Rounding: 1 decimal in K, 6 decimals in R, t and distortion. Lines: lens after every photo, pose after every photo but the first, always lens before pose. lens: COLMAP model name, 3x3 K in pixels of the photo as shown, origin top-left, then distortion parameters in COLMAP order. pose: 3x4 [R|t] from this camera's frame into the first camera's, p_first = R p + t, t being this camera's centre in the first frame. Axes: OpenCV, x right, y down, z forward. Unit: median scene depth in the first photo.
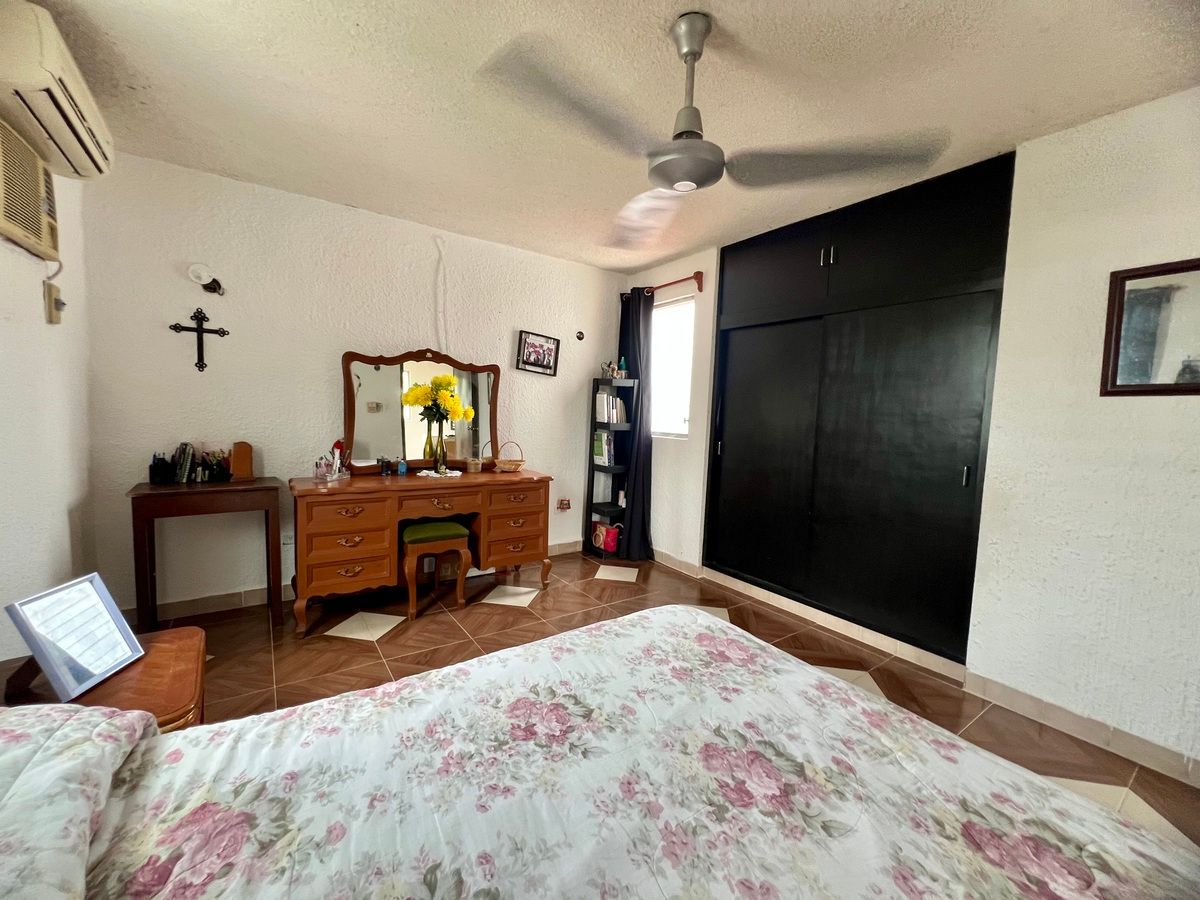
lens RADIAL K [[481.3, 0, 597.1], [0, 481.3, 449.8], [0, 0, 1]] dist [-0.000827, 0.000710]
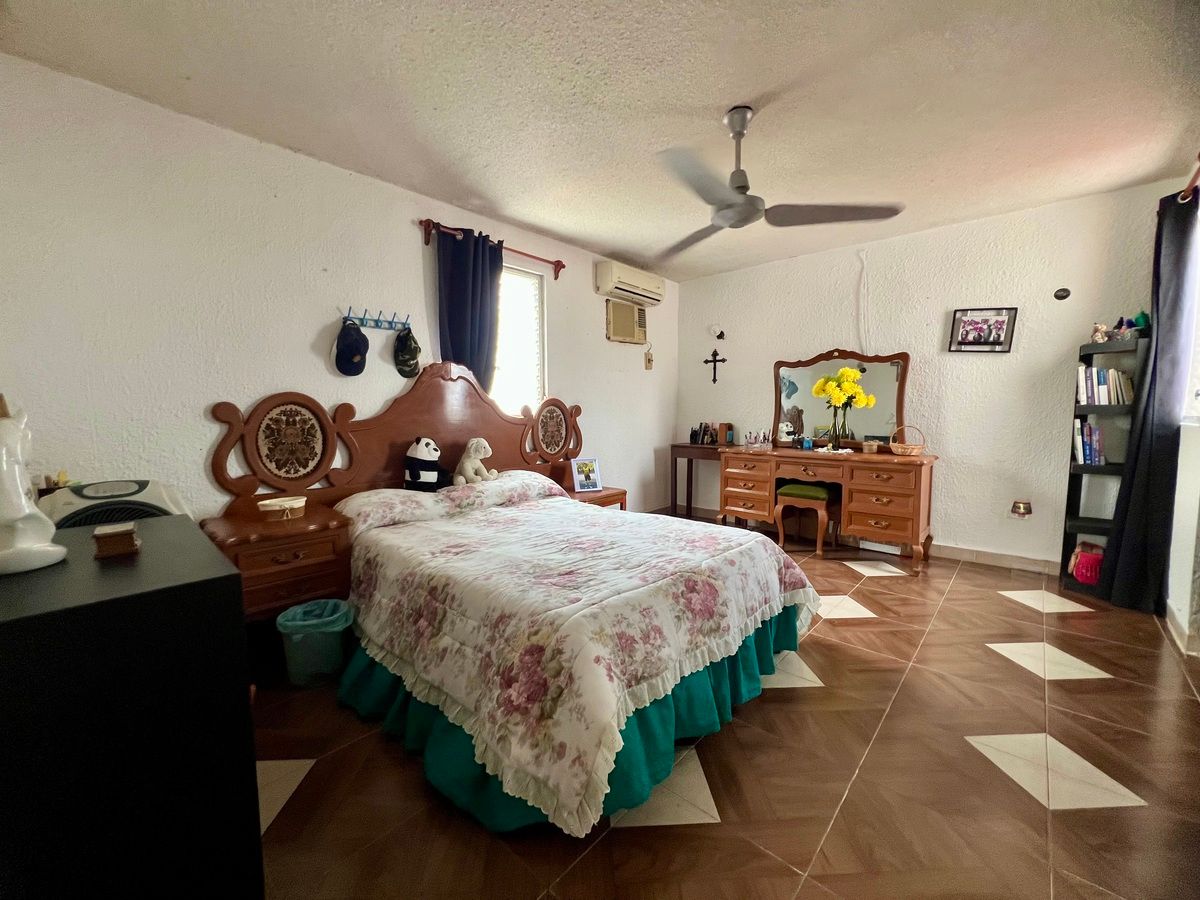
lens RADIAL K [[481.3, 0, 599.0], [0, 481.3, 449.4], [0, 0, 1]] dist [-0.000827, 0.000710]
pose [[0.227374, 0.046701, -0.972687, 0.632564], [-0.064907, 0.997355, 0.032713, 0.039211], [0.971642, 0.055696, 0.229804, 0.128797]]
